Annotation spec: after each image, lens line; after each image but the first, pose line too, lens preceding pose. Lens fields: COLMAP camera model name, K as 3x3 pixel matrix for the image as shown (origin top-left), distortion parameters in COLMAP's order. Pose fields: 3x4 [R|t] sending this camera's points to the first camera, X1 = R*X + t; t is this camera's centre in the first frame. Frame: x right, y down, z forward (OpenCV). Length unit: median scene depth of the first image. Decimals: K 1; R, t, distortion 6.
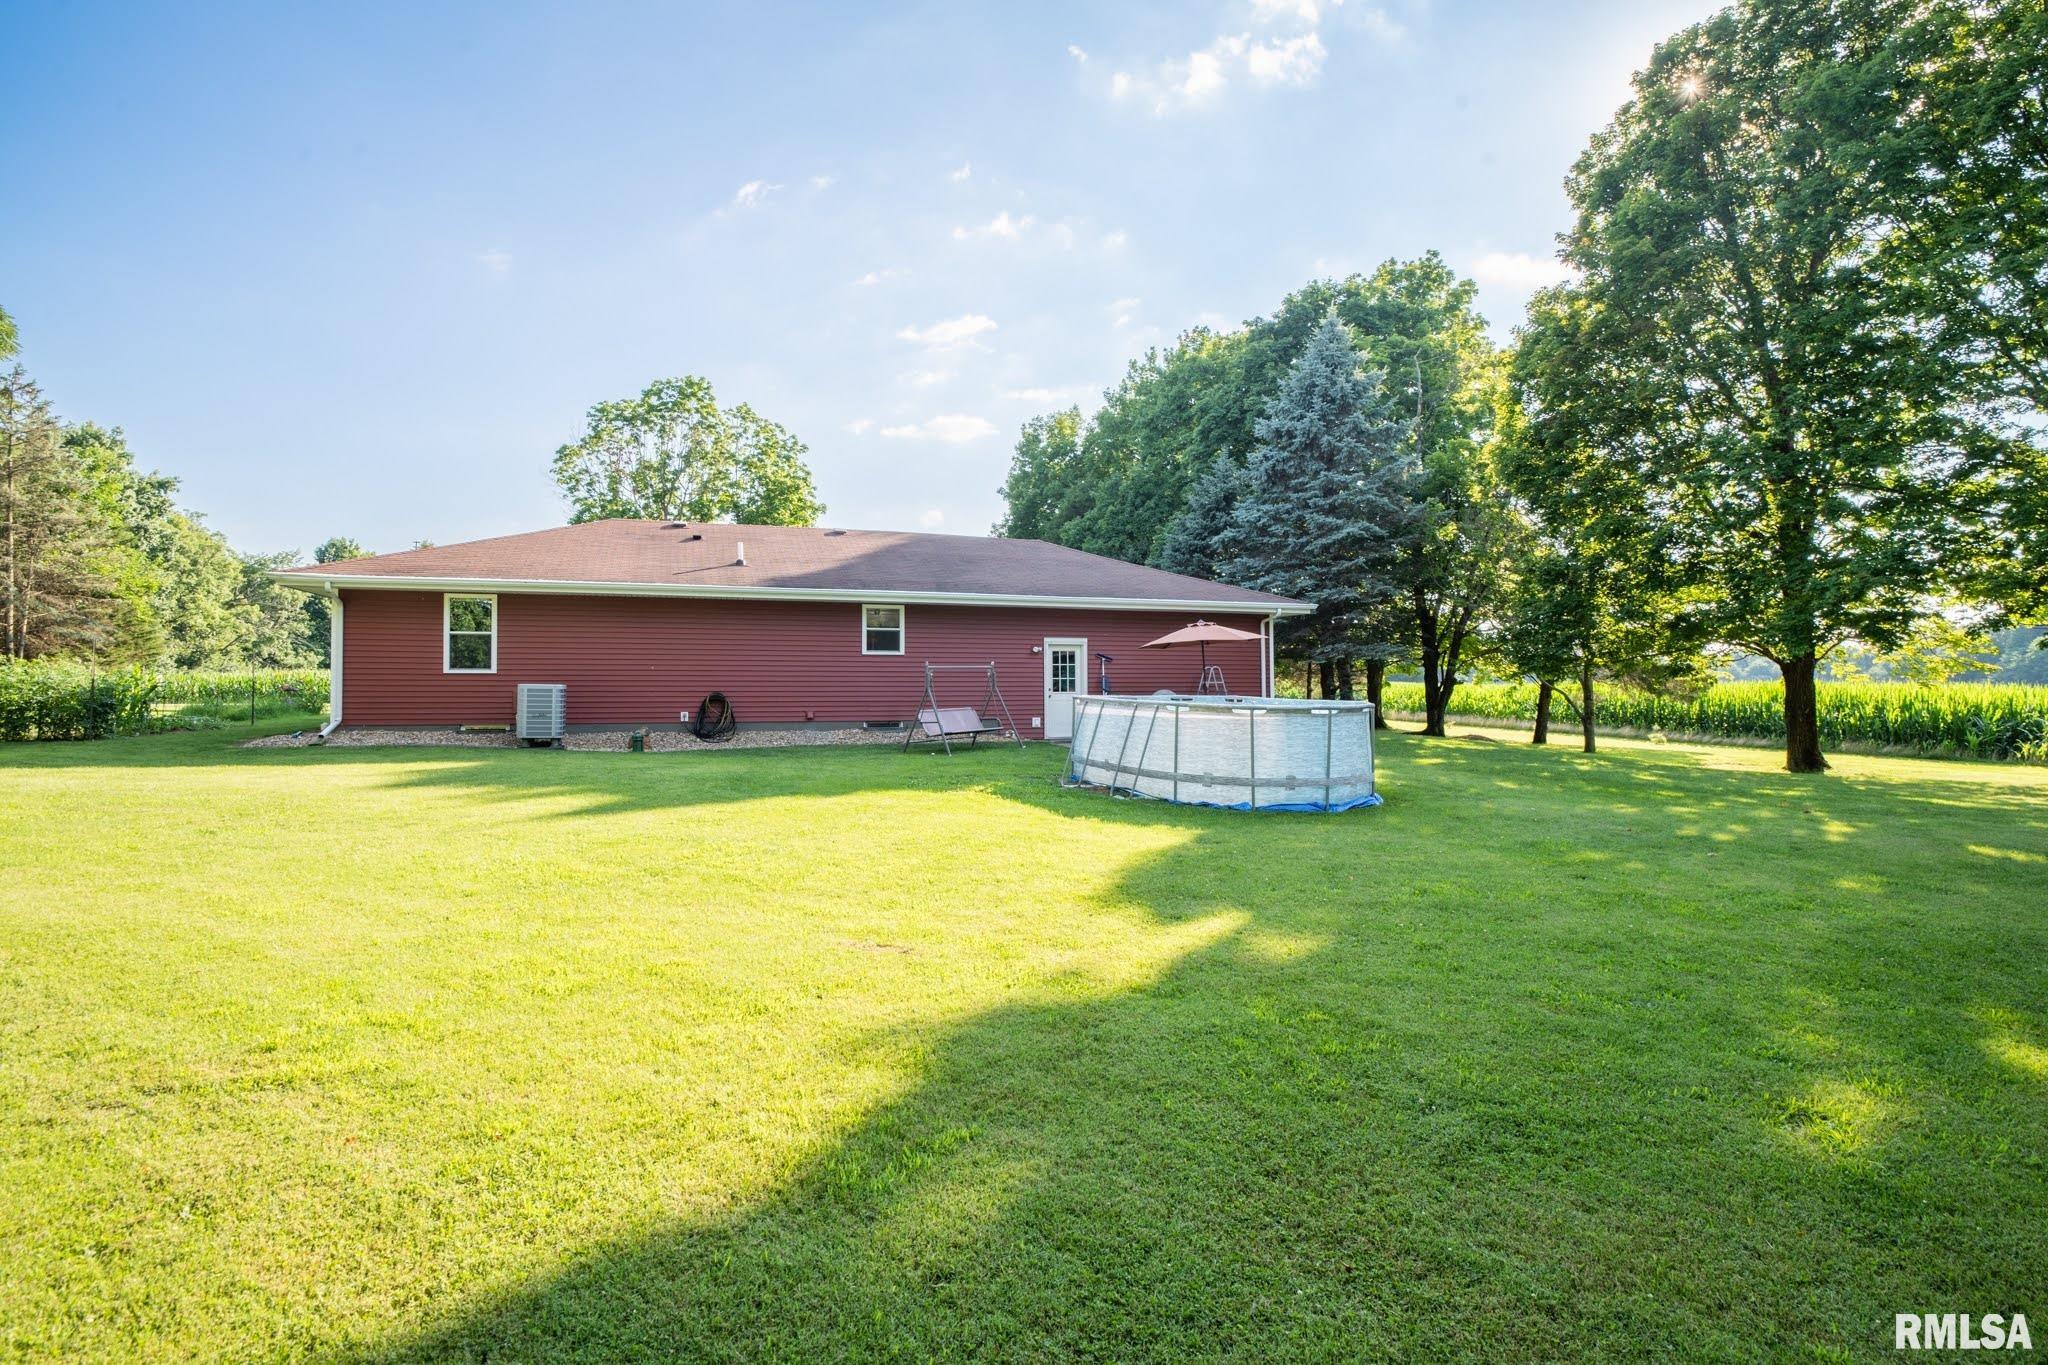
lens RADIAL K [[1017.3, 0, 1020.4], [0, 1017.3, 678.2], [0, 0, 1]] dist [-0.013454, -0.009375]
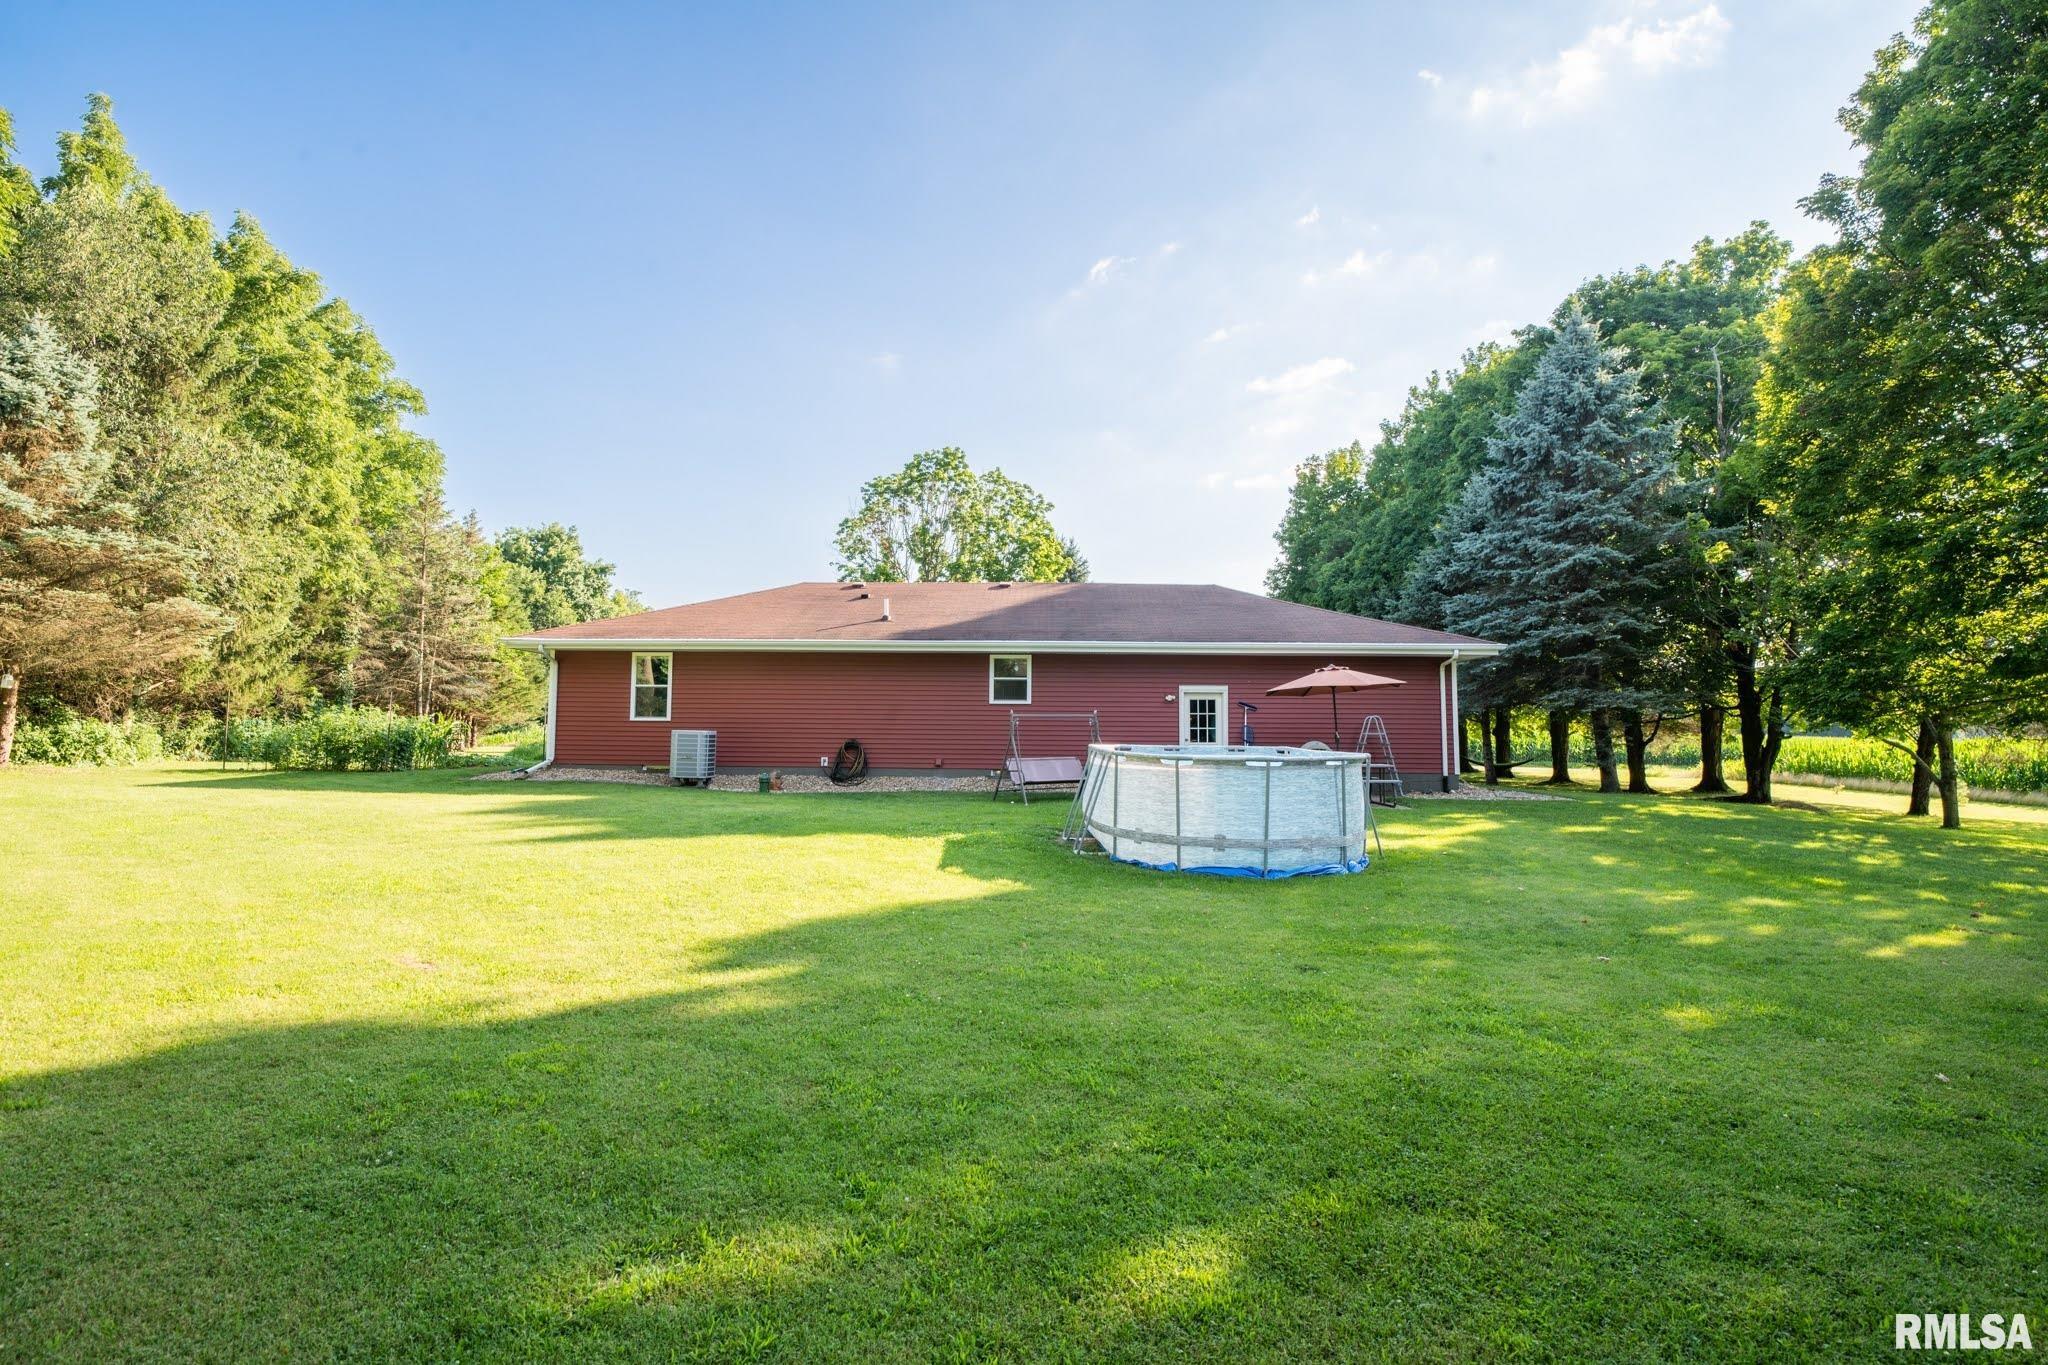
lens RADIAL K [[1017.3, 0, 1020.4], [0, 1017.3, 678.2], [0, 0, 1]] dist [-0.013454, -0.009375]
pose [[0.937163, -0.012391, -0.348672, 0.169062], [-0.005721, 0.998689, -0.050868, 0.002122], [0.348845, 0.049666, 0.935863, 0.040573]]
